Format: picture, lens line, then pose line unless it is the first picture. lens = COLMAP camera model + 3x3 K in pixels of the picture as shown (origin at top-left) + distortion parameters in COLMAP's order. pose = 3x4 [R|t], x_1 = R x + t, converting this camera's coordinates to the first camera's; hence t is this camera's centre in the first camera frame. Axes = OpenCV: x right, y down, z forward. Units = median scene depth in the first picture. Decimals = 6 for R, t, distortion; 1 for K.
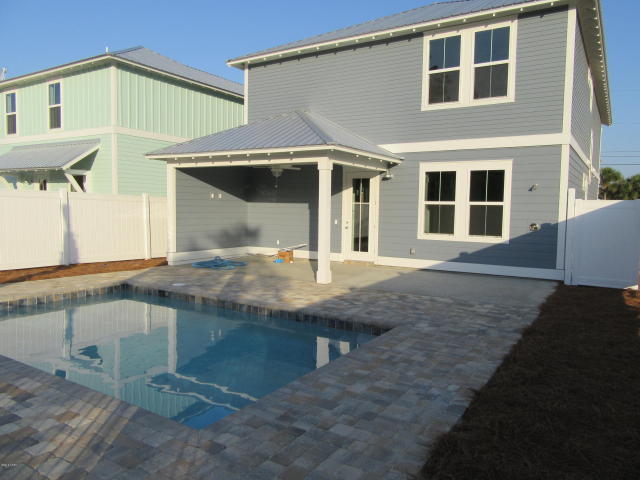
lens RADIAL K [[468.7, 0, 320.0], [0, 468.7, 240.0], [0, 0, 1]] dist [-0.036057, 0.039688]
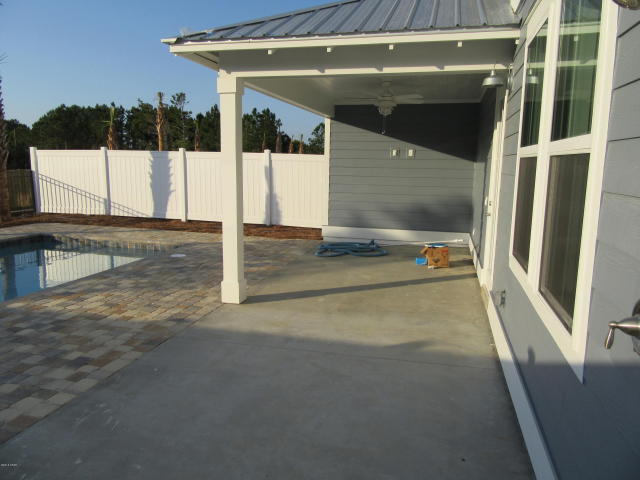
lens RADIAL K [[468.7, 0, 320.0], [0, 468.7, 240.0], [0, 0, 1]] dist [-0.036057, 0.039688]
pose [[0.322295, 0.133069, -0.937240, 0.480745], [-0.080873, 0.990322, 0.112795, -0.041026], [0.943178, 0.039444, 0.329938, 0.765191]]
